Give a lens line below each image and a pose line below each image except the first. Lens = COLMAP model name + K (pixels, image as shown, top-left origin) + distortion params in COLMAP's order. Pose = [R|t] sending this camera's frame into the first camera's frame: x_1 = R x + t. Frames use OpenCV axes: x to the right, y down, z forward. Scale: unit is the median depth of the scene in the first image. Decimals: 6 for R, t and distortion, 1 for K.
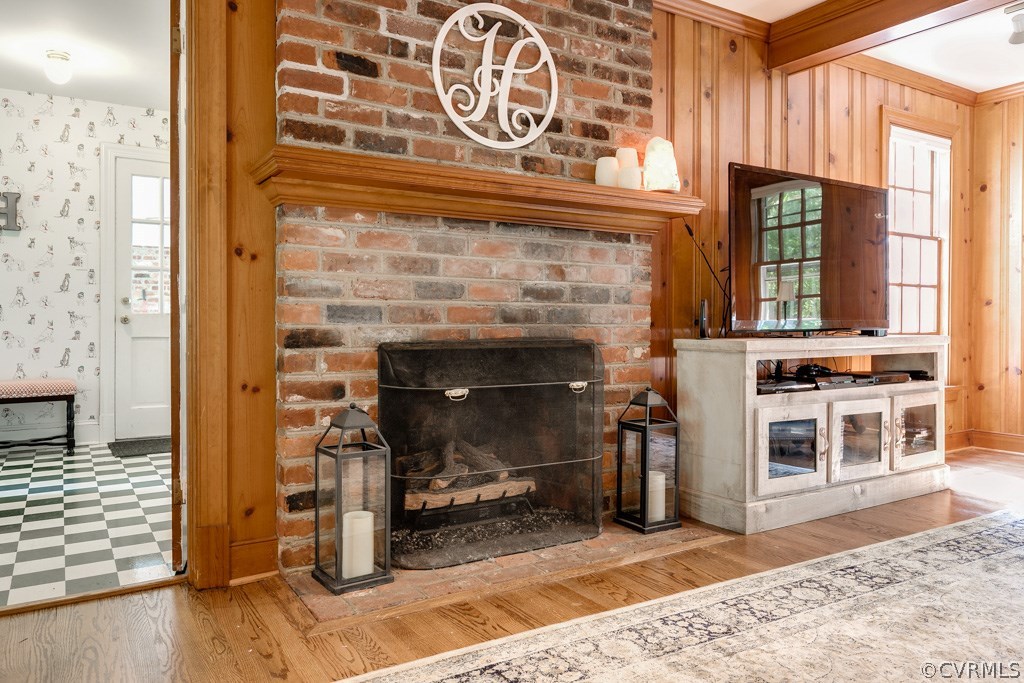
lens RADIAL K [[700.6, 0, 517.8], [0, 700.6, 332.5], [0, 0, 1]] dist [0.000750, -0.000107]
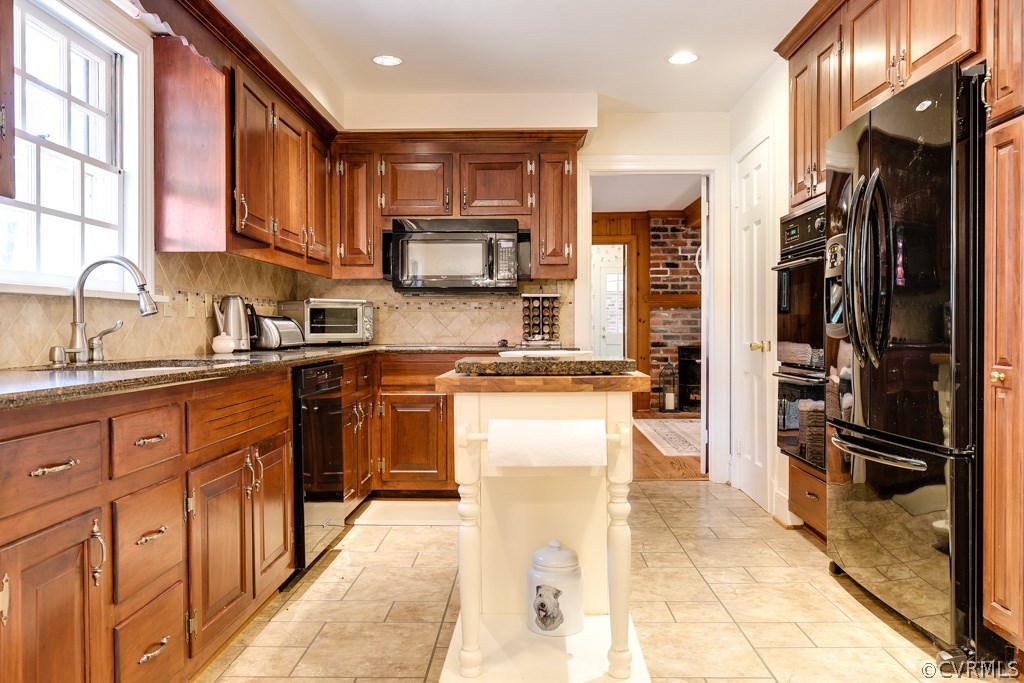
lens RADIAL K [[749.6, 0, 514.9], [0, 749.6, 341.1], [0, 0, 1]] dist [-0.006961, -0.000265]
pose [[0.825869, -0.001605, -0.563860, 1.226390], [0.000573, 0.999998, -0.002008, -0.001810], [0.563862, 0.001335, 0.825868, -2.511392]]
